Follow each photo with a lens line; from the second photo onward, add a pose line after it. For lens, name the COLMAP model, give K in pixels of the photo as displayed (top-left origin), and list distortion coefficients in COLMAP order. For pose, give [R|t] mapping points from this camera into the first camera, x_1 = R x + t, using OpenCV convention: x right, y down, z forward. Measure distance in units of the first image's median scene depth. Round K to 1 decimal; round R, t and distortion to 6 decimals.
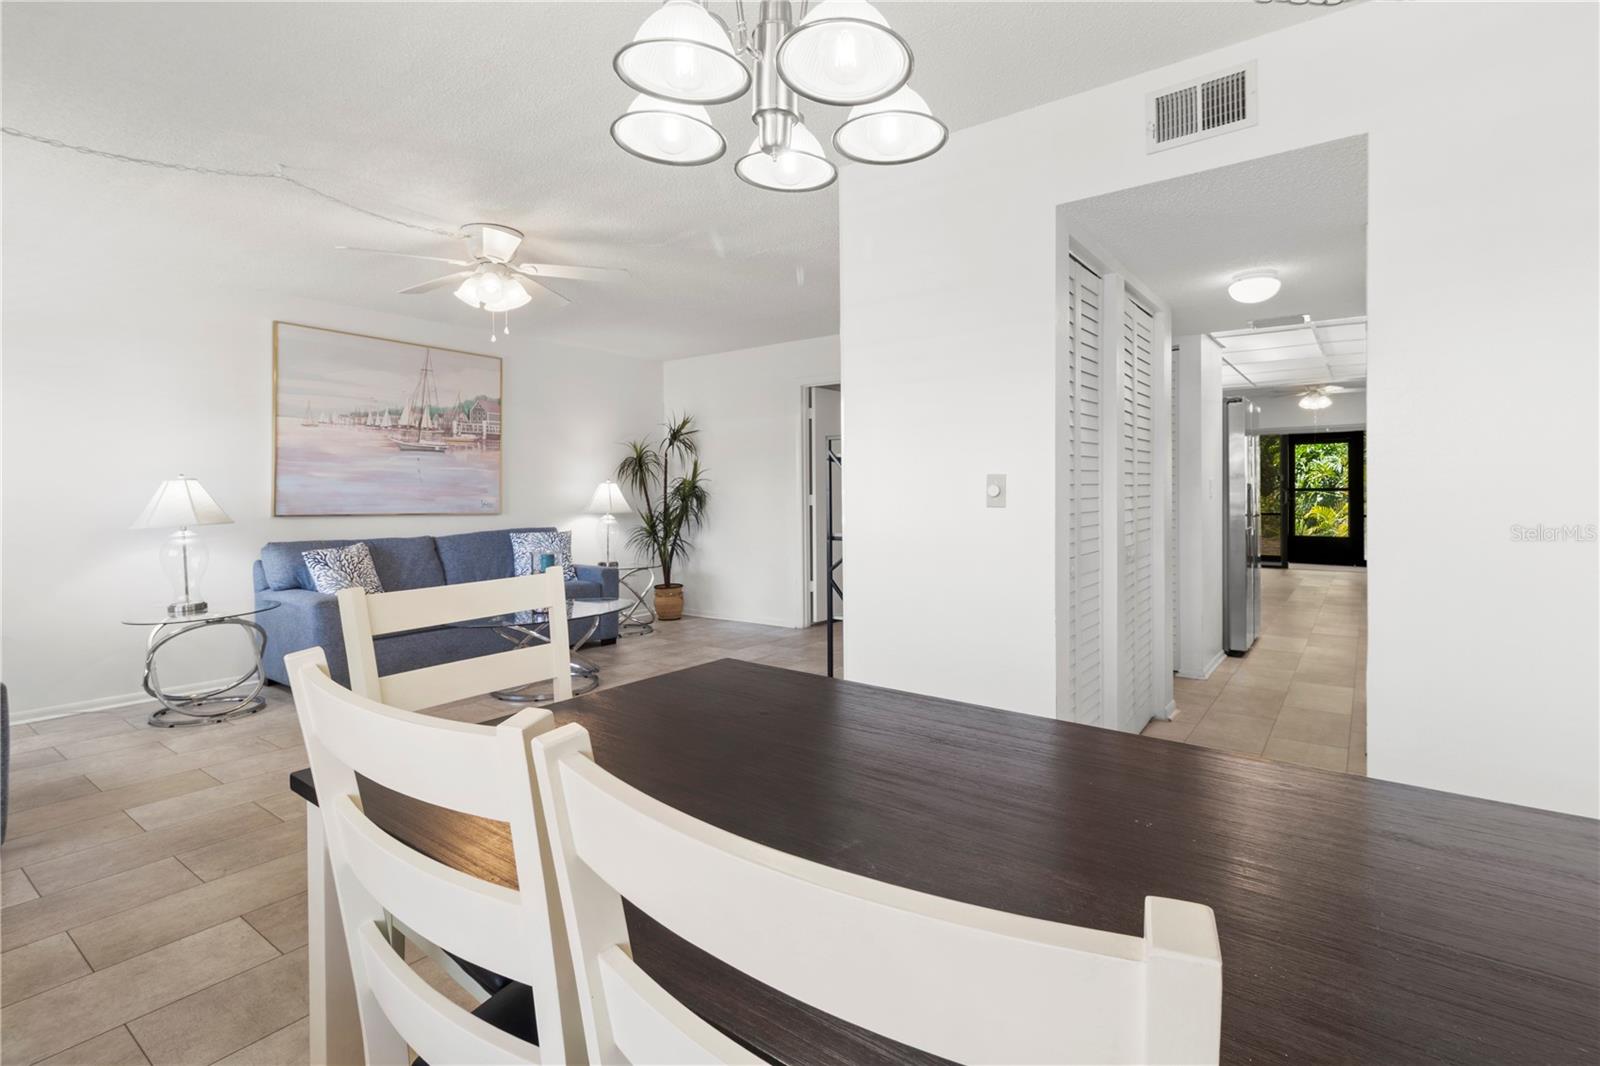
lens RADIAL K [[760.1, 0, 799.2], [0, 760.1, 501.4], [0, 0, 1]] dist [-0.000409, 0.000598]
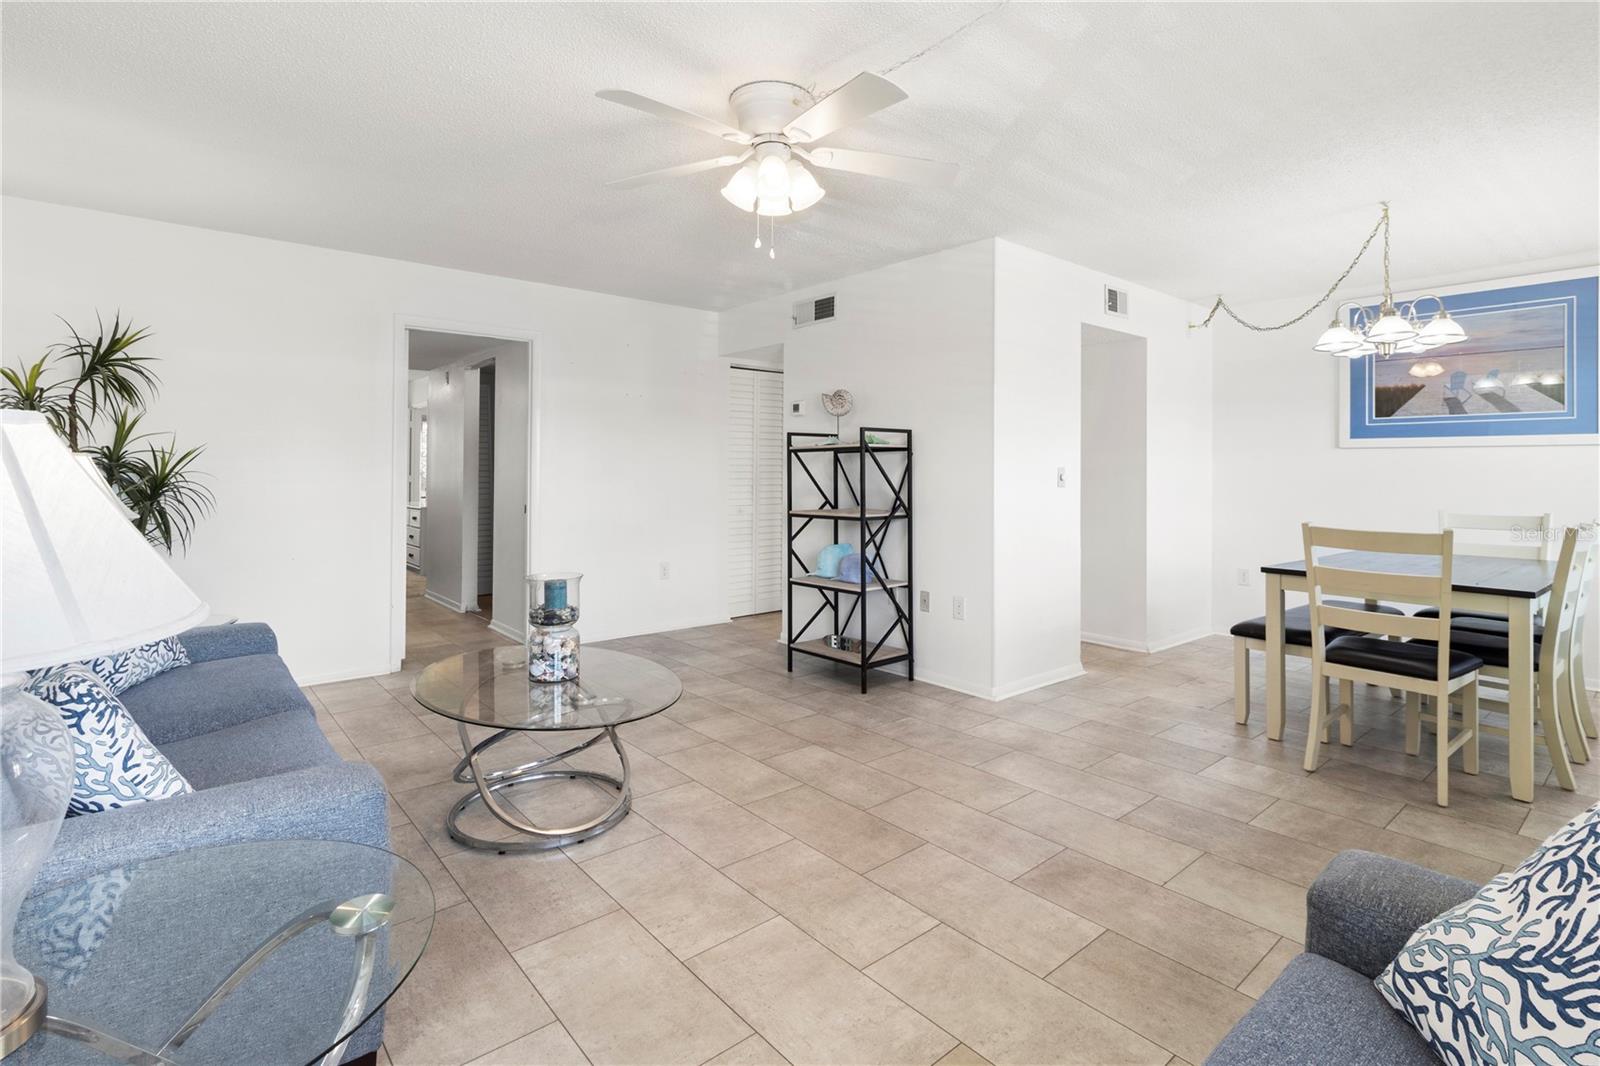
lens RADIAL K [[778.3, 0, 817.6], [0, 778.3, 484.2], [0, 0, 1]] dist [-0.002962, 0.000789]
pose [[0.216751, -0.010219, 0.976173, -0.738858], [0.011497, 0.999903, 0.007915, -0.009555], [-0.976159, 0.009508, 0.216847, 0.557273]]
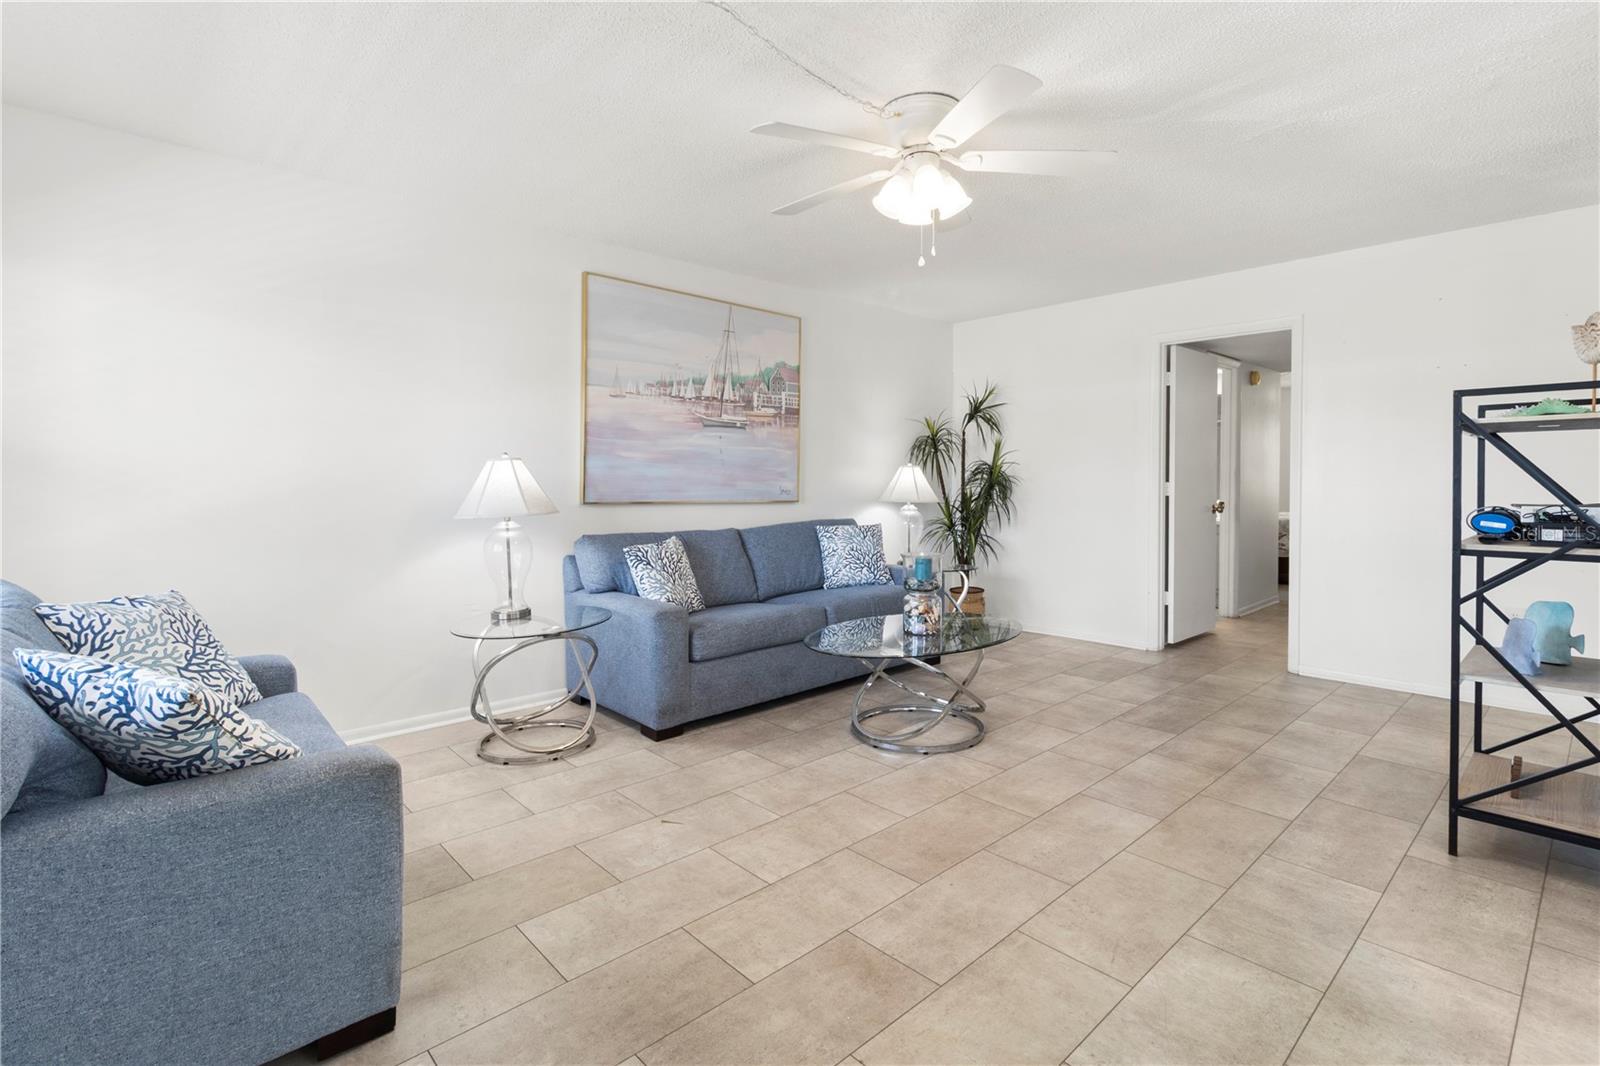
lens RADIAL K [[760.1, 0, 799.2], [0, 760.1, 501.4], [0, 0, 1]] dist [-0.000409, 0.000598]
pose [[0.982244, 0.012460, -0.187193, -0.258405], [-0.008775, 0.999751, 0.020500, -0.002136], [0.187402, -0.018494, 0.982109, 0.186365]]
